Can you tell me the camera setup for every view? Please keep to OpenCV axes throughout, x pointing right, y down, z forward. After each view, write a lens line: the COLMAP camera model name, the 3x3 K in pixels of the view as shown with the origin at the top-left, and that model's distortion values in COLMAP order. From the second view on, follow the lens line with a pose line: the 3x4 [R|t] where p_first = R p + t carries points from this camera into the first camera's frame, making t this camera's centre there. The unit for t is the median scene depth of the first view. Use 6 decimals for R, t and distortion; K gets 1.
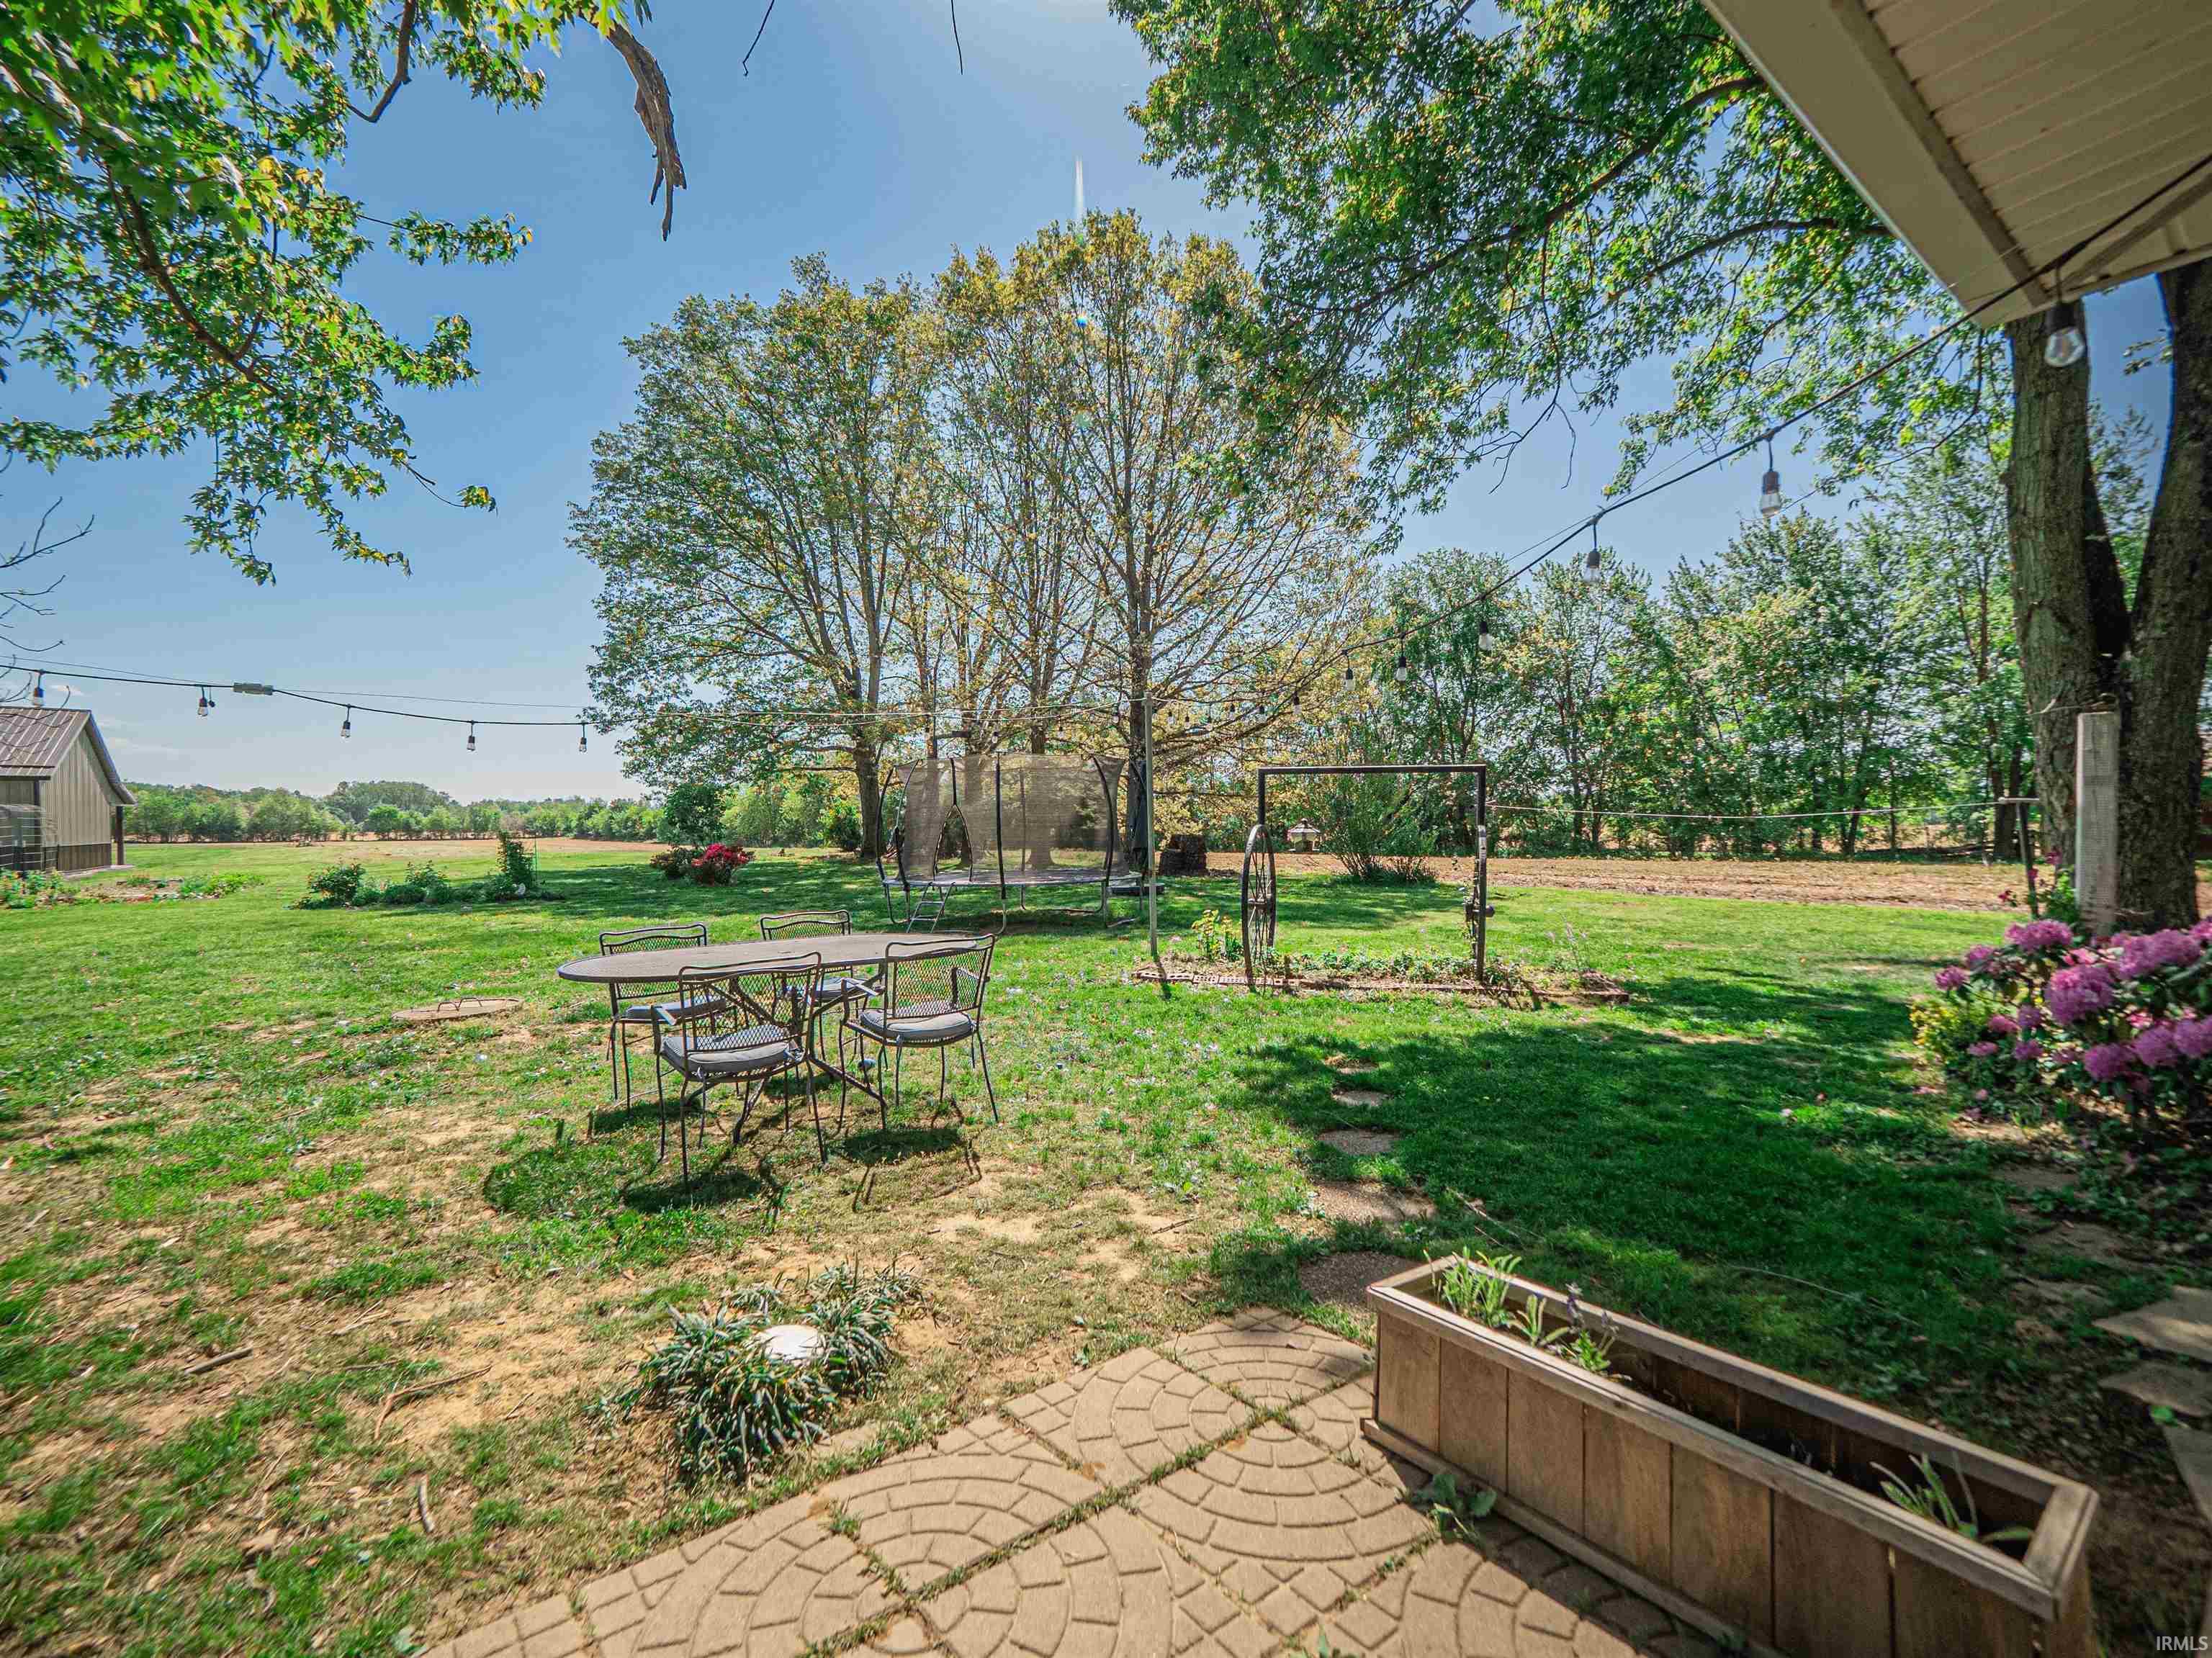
lens RADIAL K [[961.0, 0, 1104.7], [0, 961.0, 828.5], [0, 0, 1]] dist [-0.004193, 0.000441]
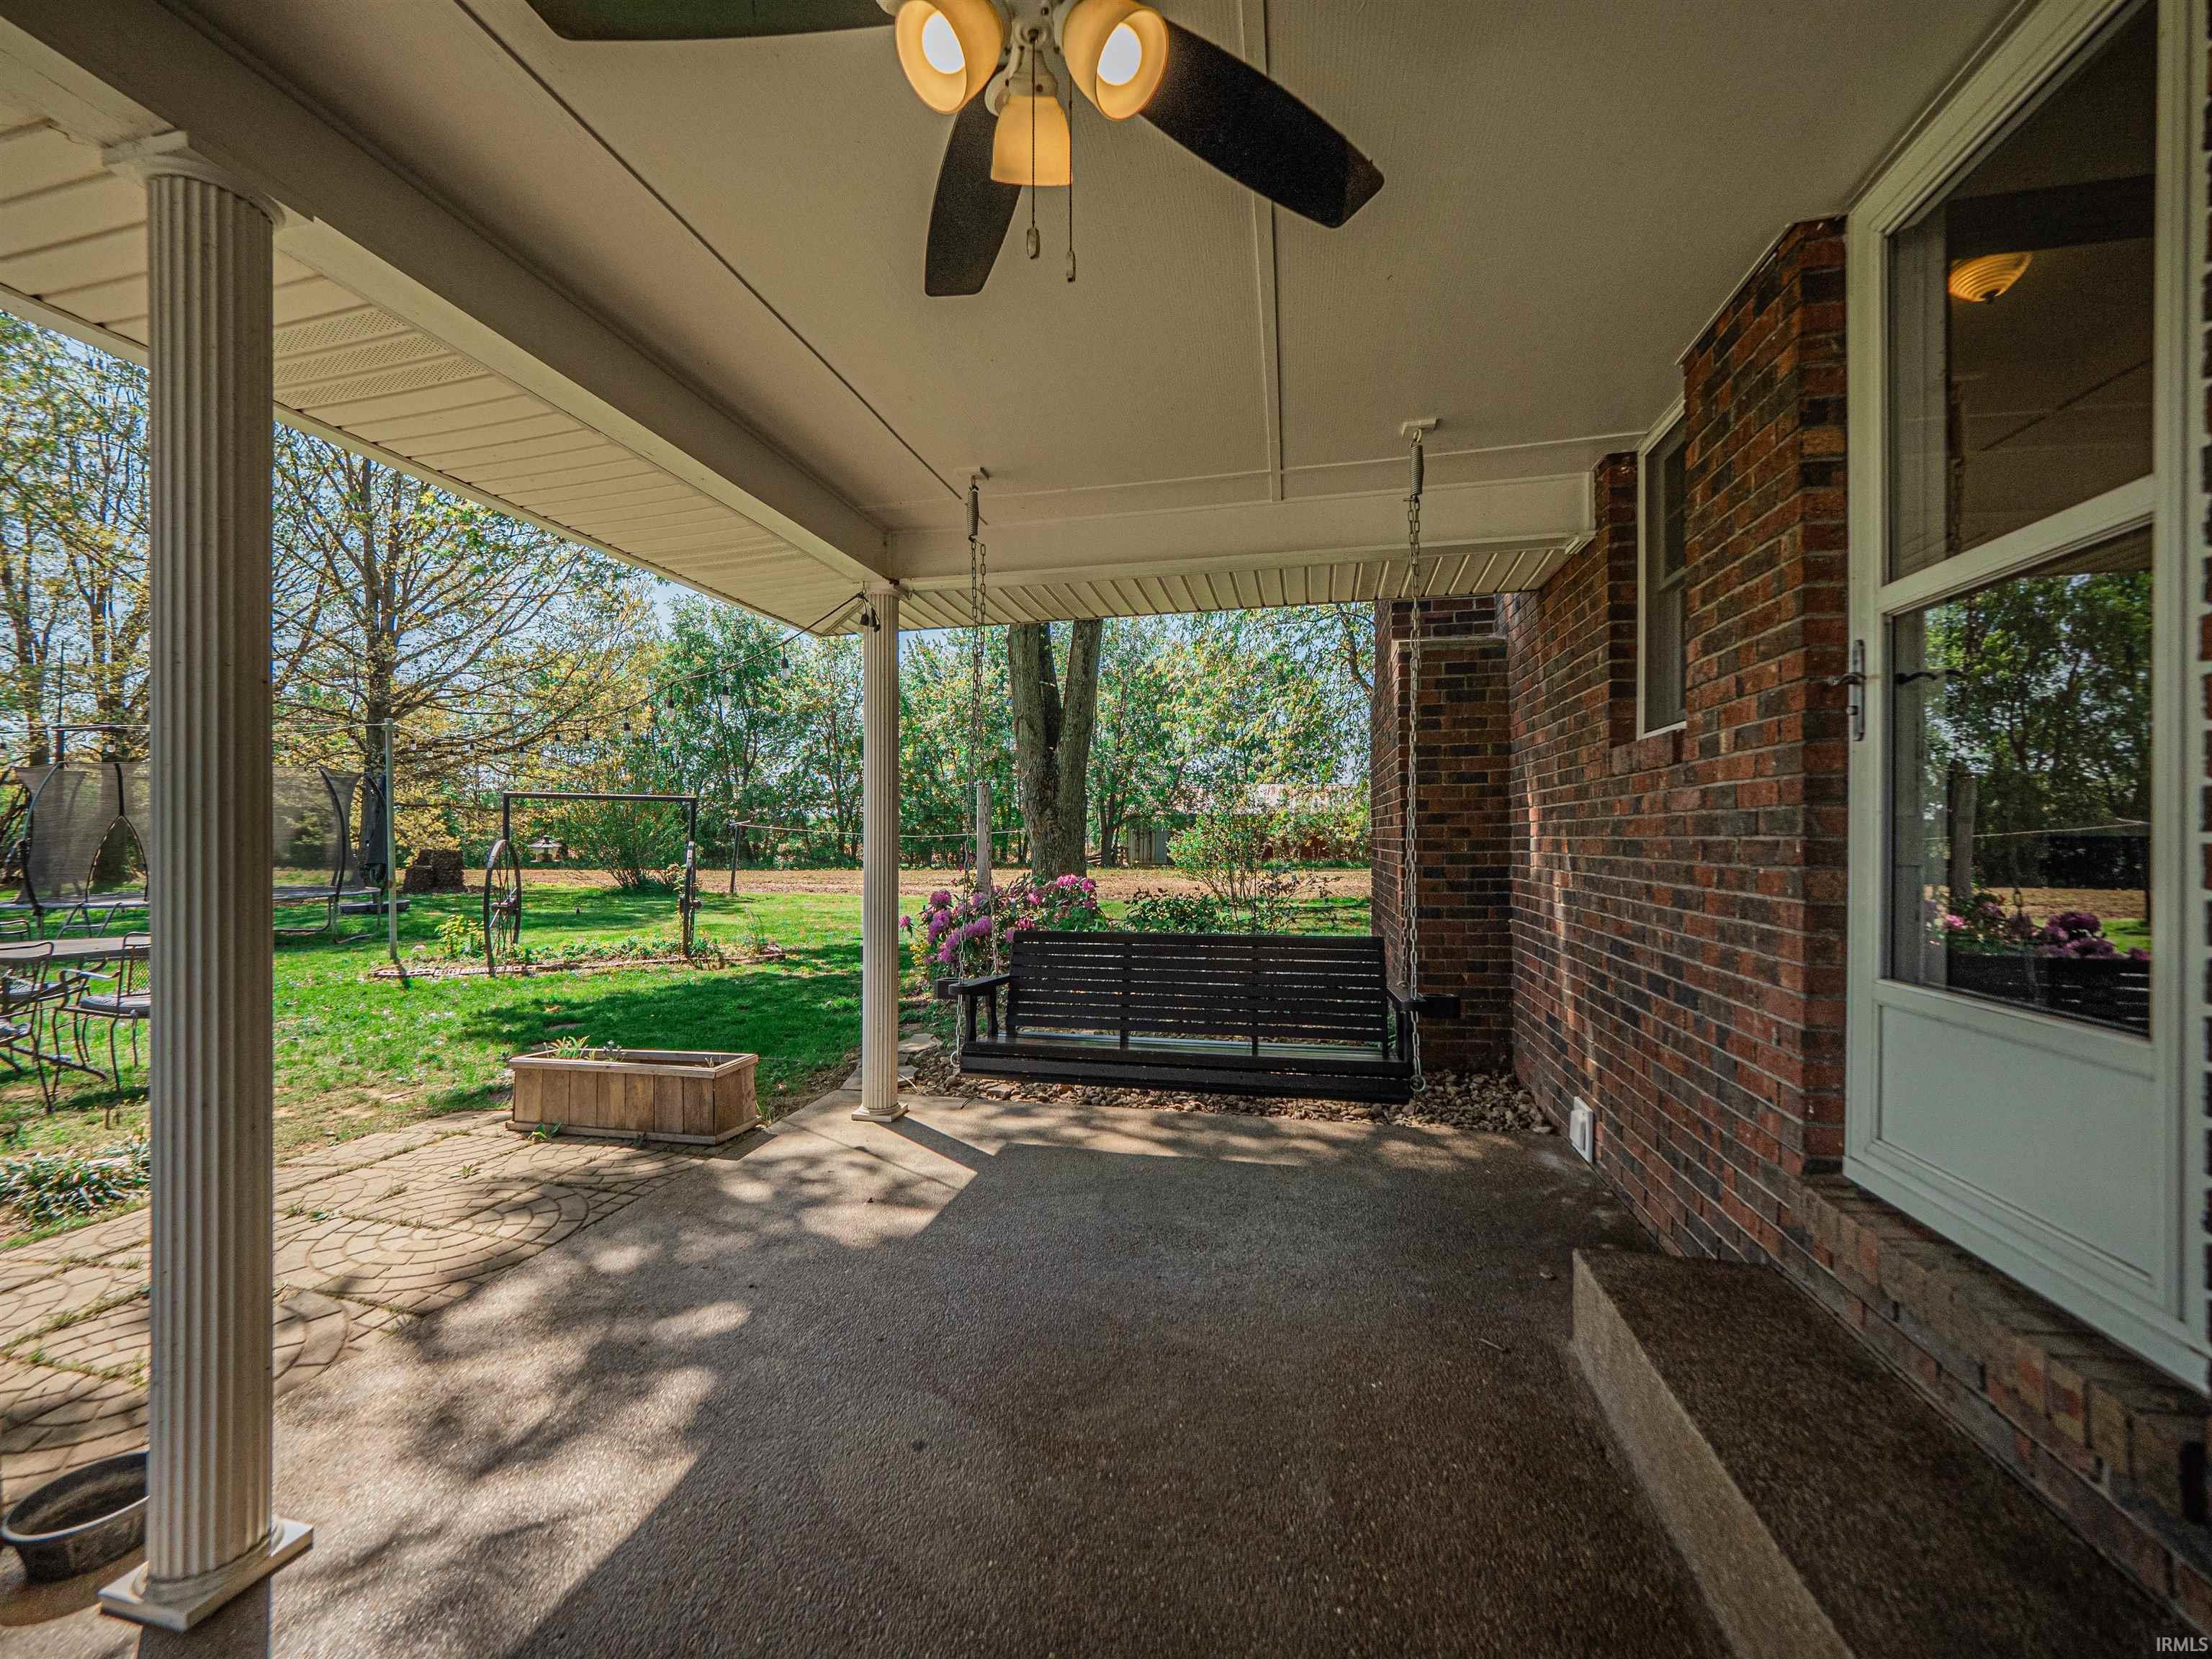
lens RADIAL K [[961.0, 0, 1100.3], [0, 961.0, 835.0], [0, 0, 1]] dist [-0.004193, 0.000441]
pose [[0.776454, 0.008241, 0.630120, -0.005581], [-0.001766, 0.999939, -0.010902, 0.000422], [-0.630171, 0.007352, 0.776421, -0.155535]]
